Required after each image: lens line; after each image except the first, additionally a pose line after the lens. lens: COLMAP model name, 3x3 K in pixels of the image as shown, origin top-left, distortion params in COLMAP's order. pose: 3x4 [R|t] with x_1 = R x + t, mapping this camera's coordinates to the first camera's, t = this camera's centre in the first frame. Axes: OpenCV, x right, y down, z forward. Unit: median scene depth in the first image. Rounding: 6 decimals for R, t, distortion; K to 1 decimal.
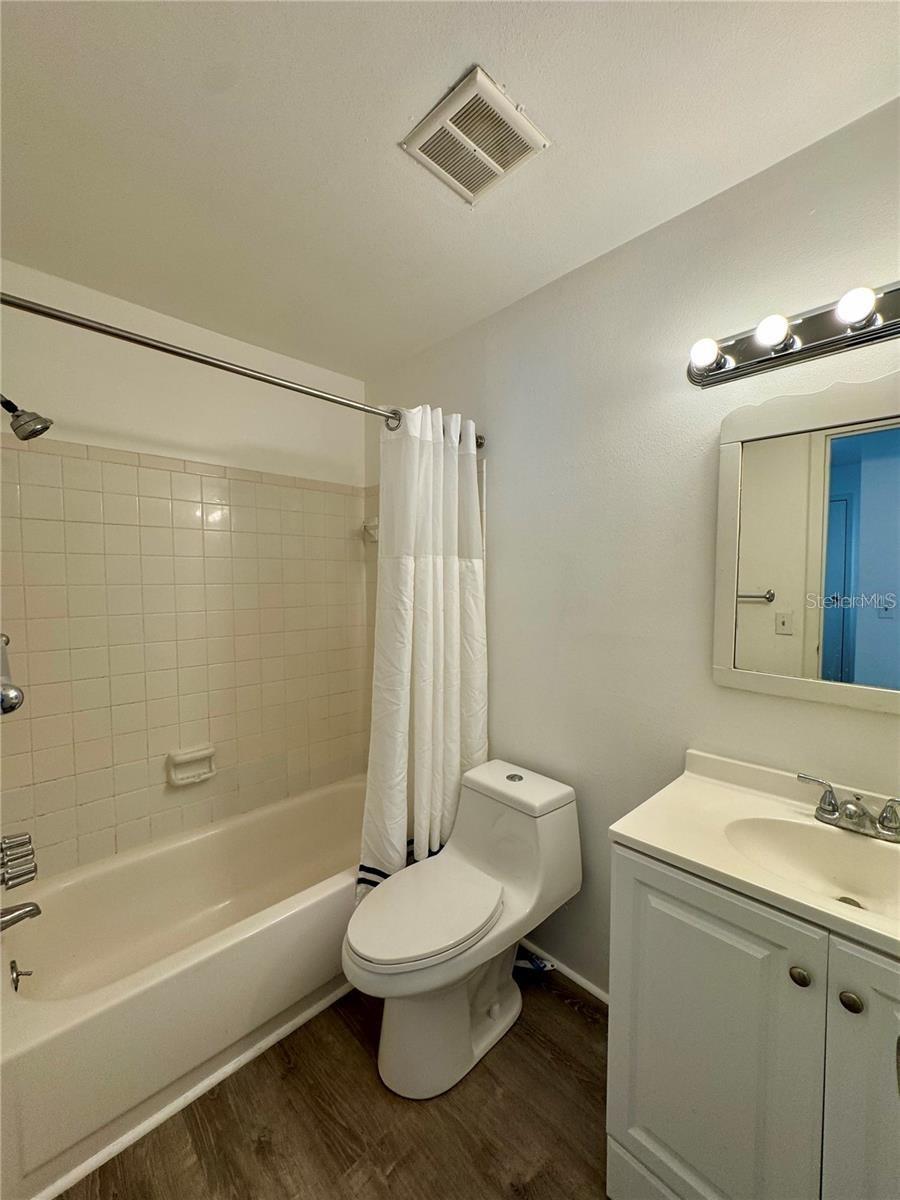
lens RADIAL K [[479.6, 0, 450.0], [0, 479.6, 600.0], [0, 0, 1]] dist [-0.001971, 0.000507]
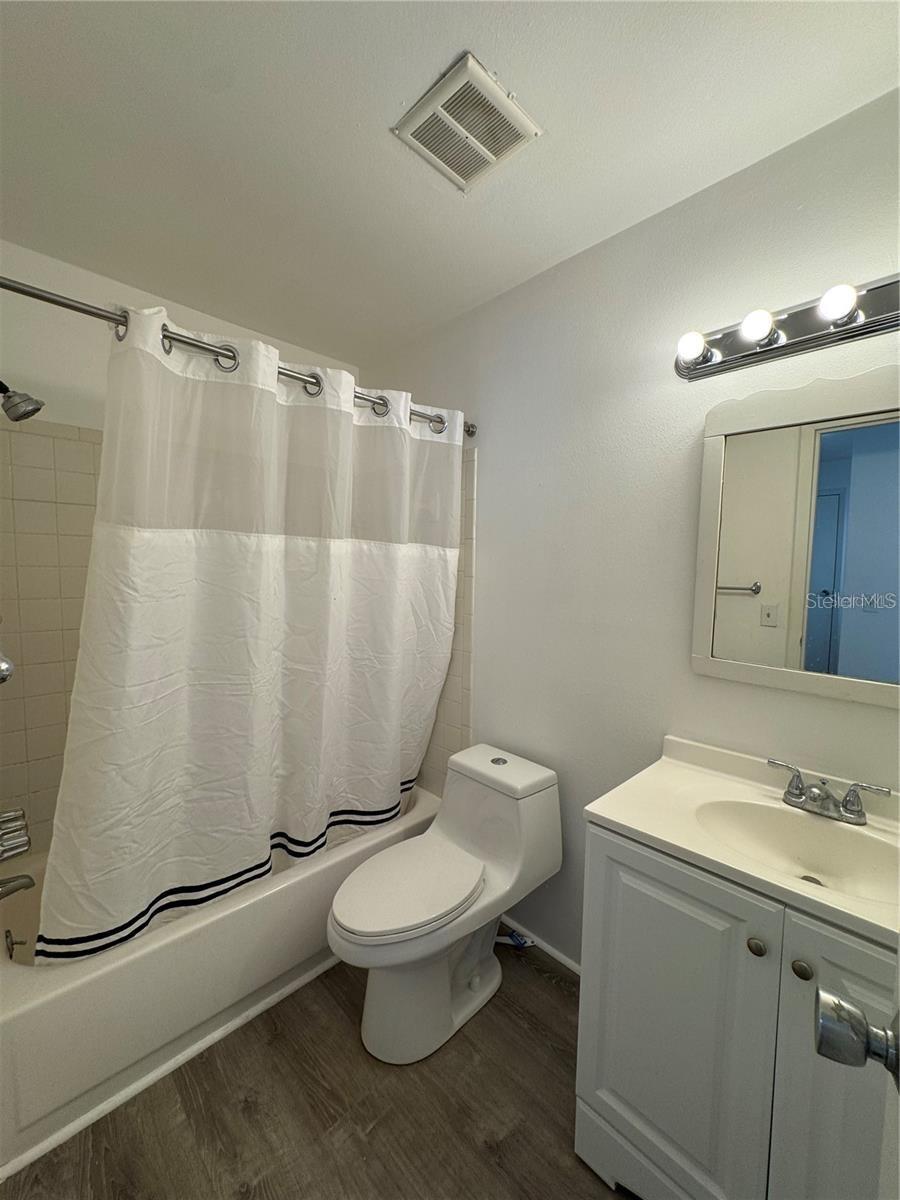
lens RADIAL K [[502.7, 0, 472.7], [0, 502.7, 601.6], [0, 0, 1]] dist [-0.000693, 0.000309]
pose [[0.999887, 0.013192, 0.007164, 0.071817], [-0.013354, 0.999645, 0.023071, 0.005259], [-0.006857, -0.023164, 0.999708, -0.073041]]
